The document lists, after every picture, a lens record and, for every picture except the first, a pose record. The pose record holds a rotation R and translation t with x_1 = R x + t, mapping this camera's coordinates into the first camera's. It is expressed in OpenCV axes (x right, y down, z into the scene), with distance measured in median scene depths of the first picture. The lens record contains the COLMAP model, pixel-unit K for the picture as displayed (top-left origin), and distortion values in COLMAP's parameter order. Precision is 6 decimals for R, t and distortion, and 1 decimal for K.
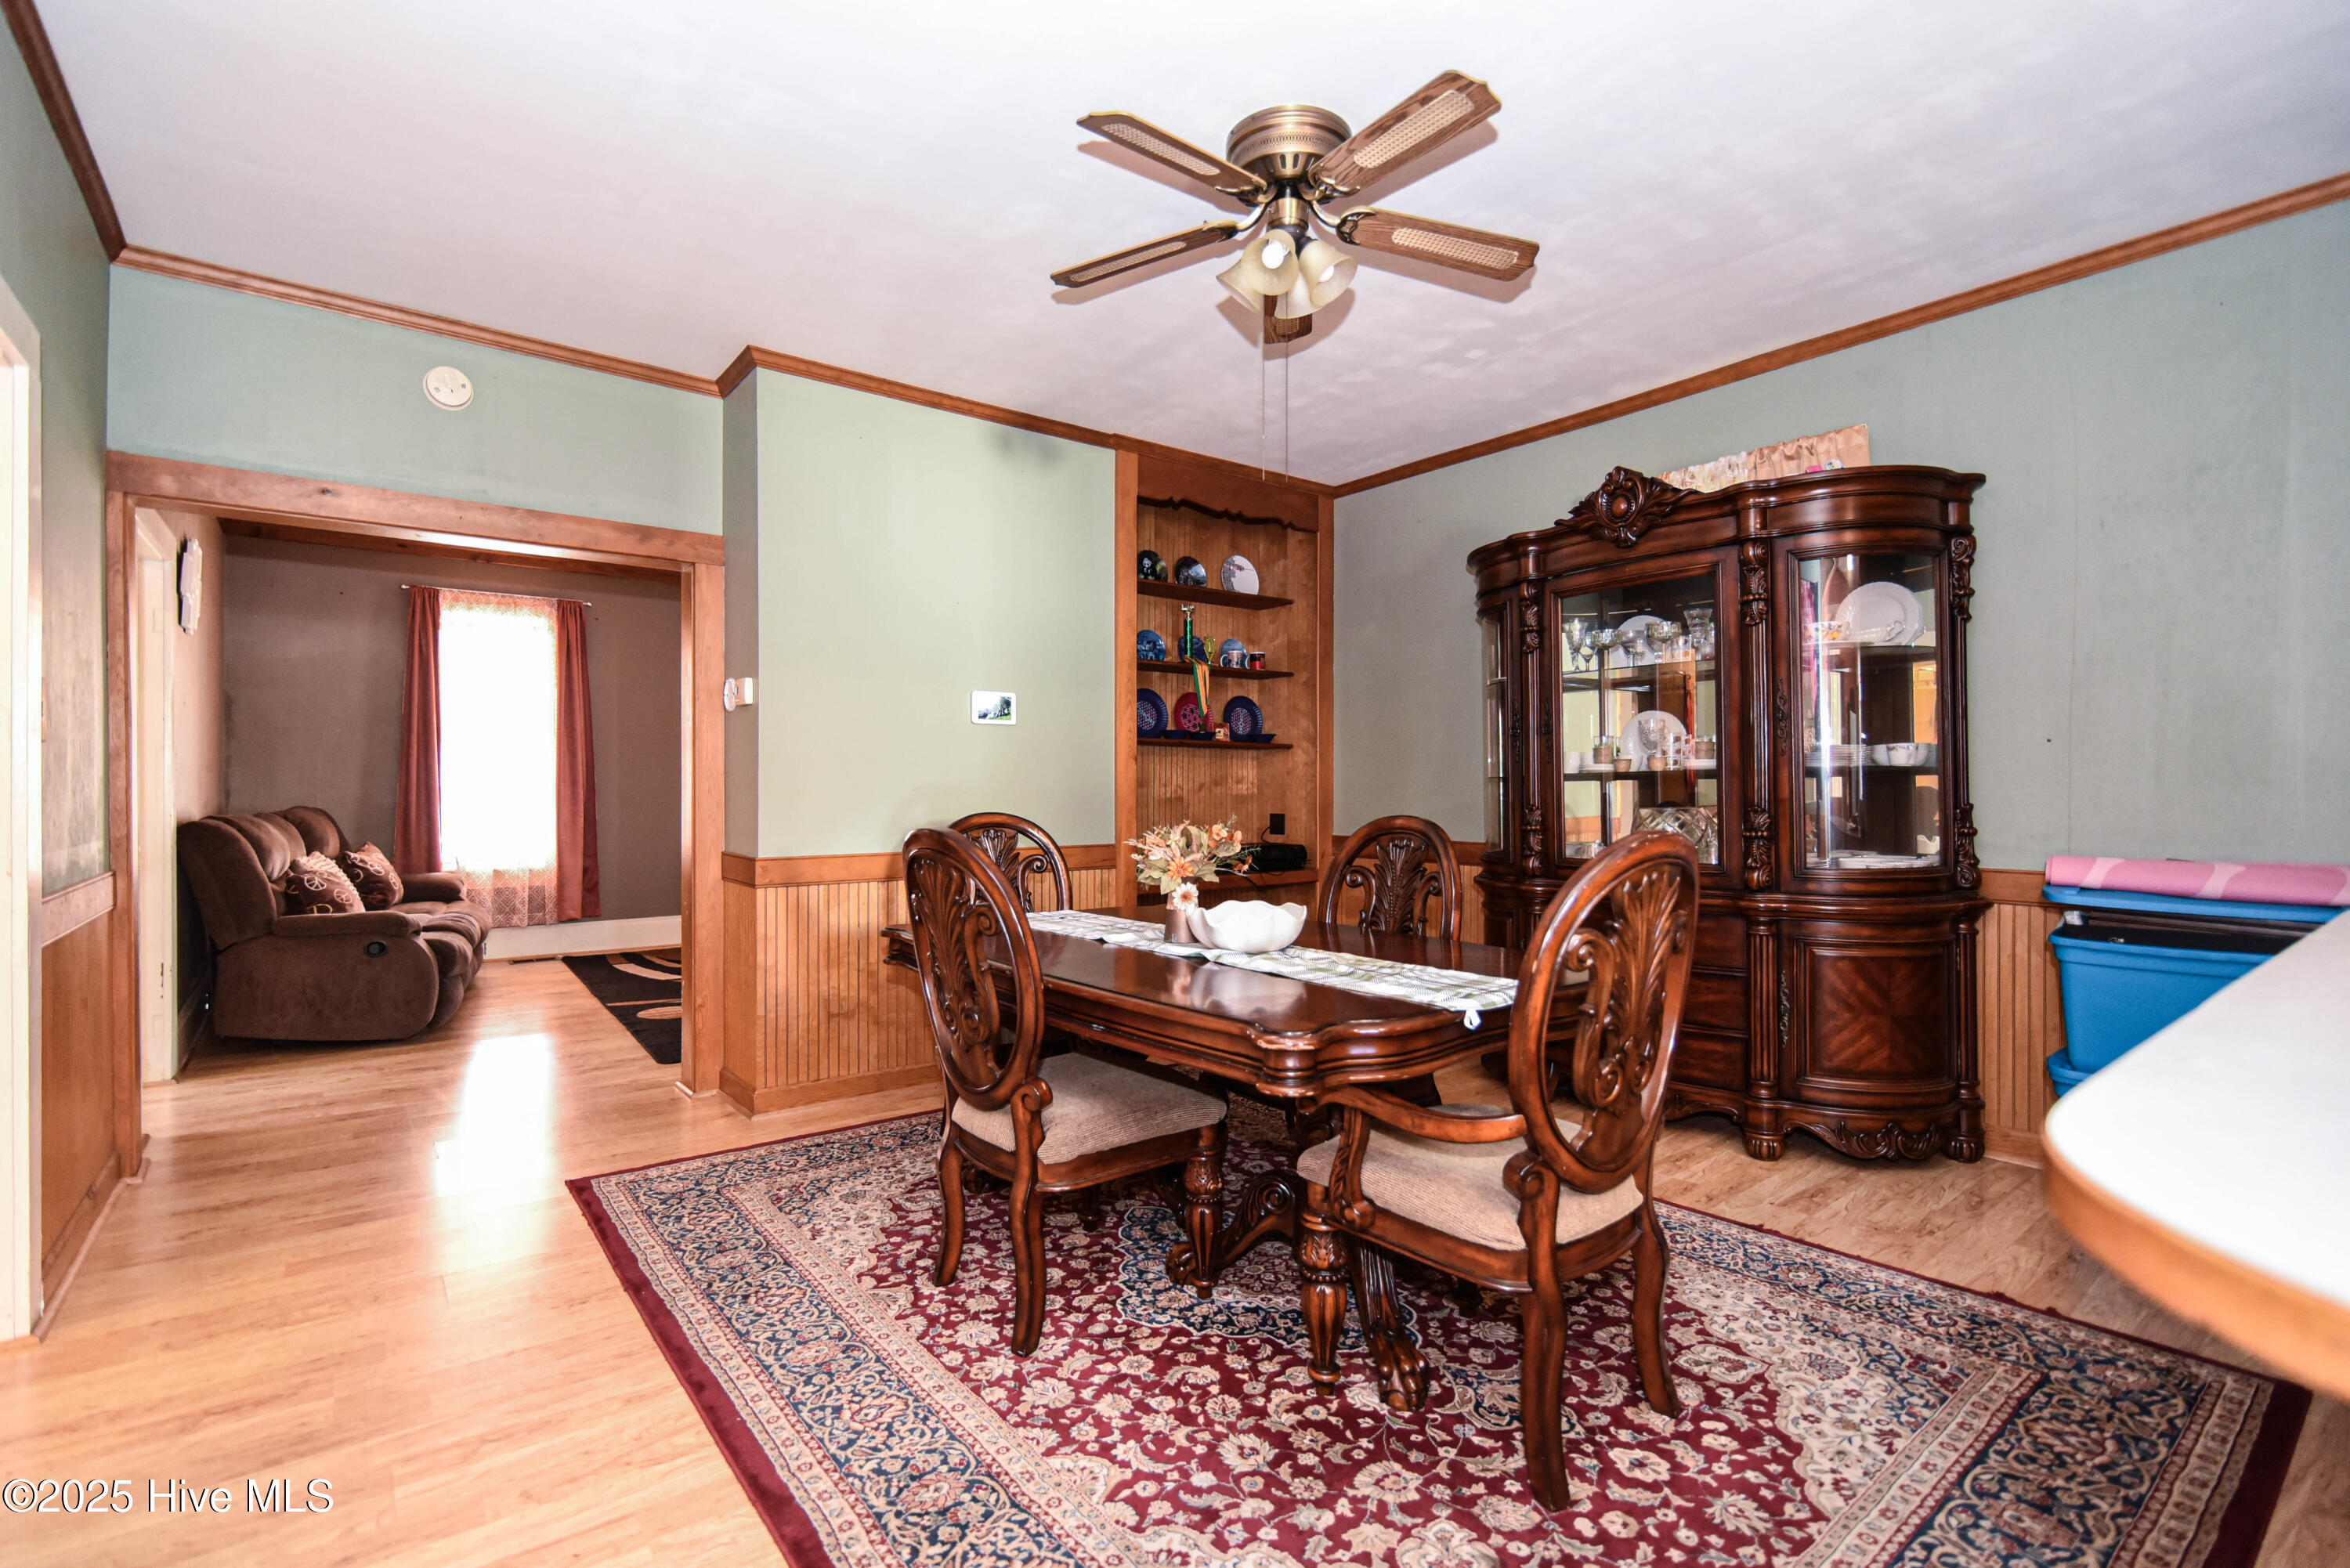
lens RADIAL K [[1071.5, 0, 1175.0], [0, 1071.5, 784.0], [0, 0, 1]] dist [-0.000426, 0.000006]
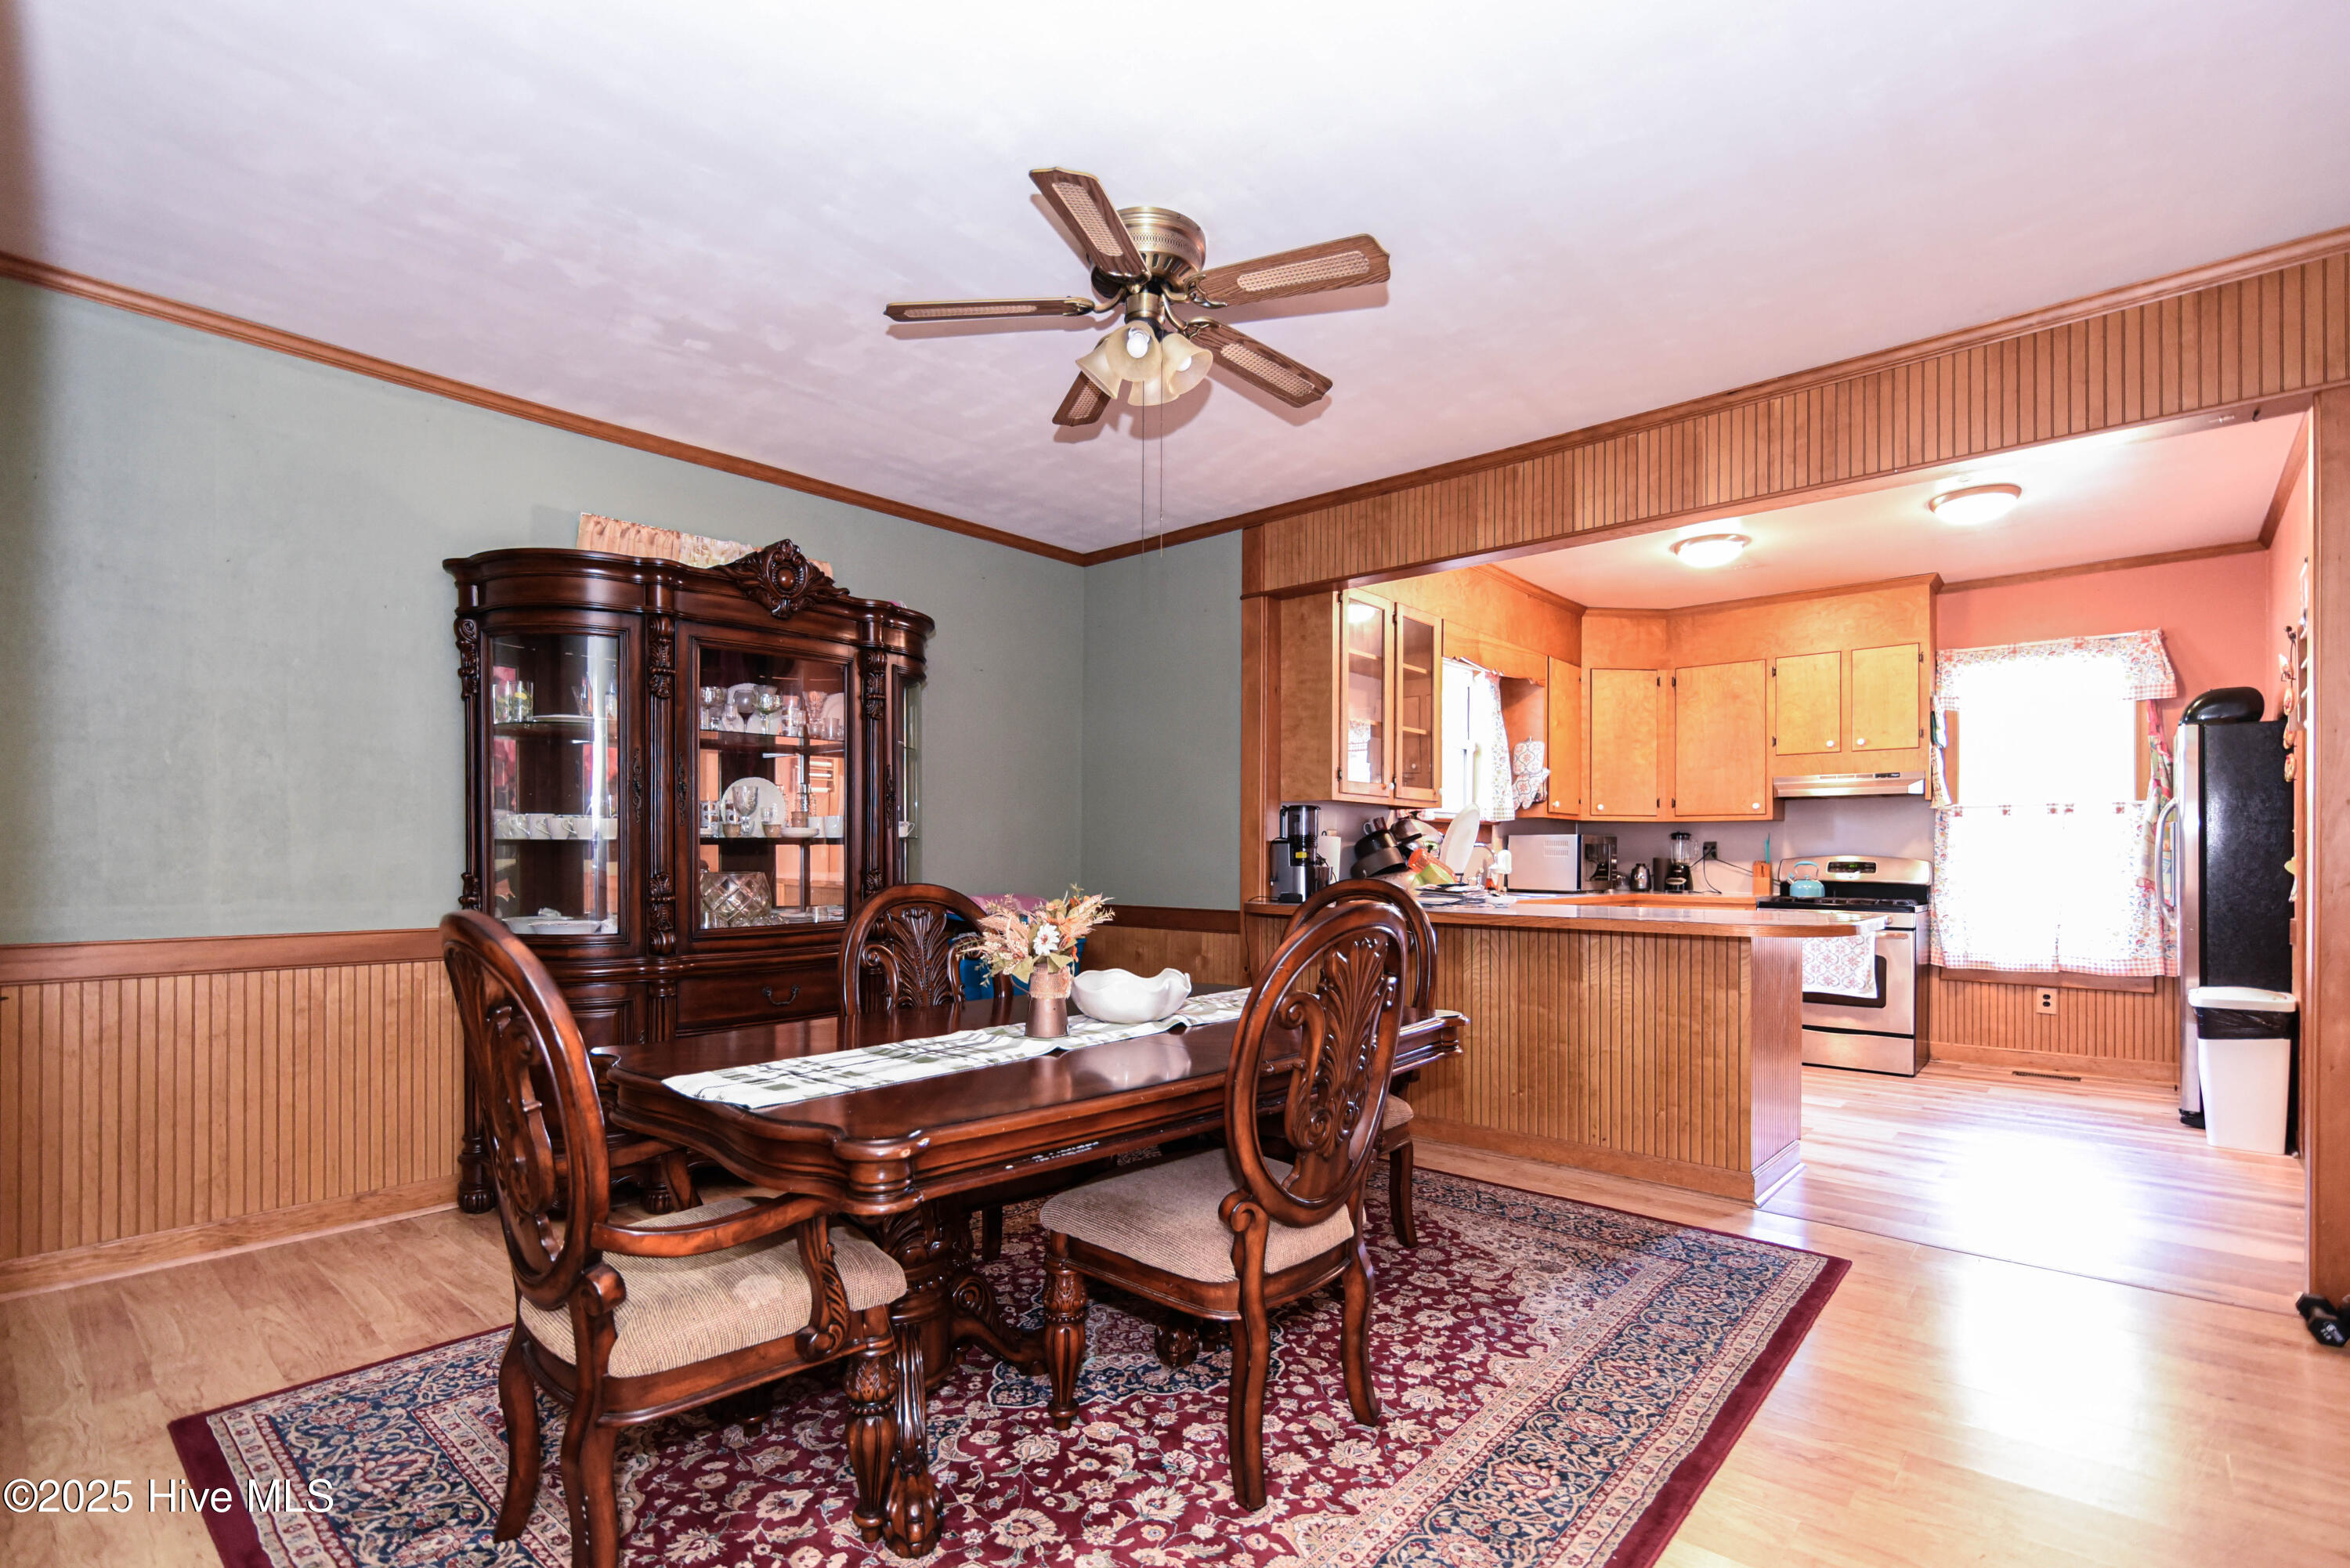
lens RADIAL K [[1077.6, 0, 1173.4], [0, 1077.6, 845.9], [0, 0, 1]] dist [-0.001621, -0.000230]
pose [[-0.174045, 0.007770, 0.984707, -1.032146], [-0.004979, 0.999949, -0.008770, 0.004844], [-0.984725, -0.006429, -0.173998, 1.273030]]
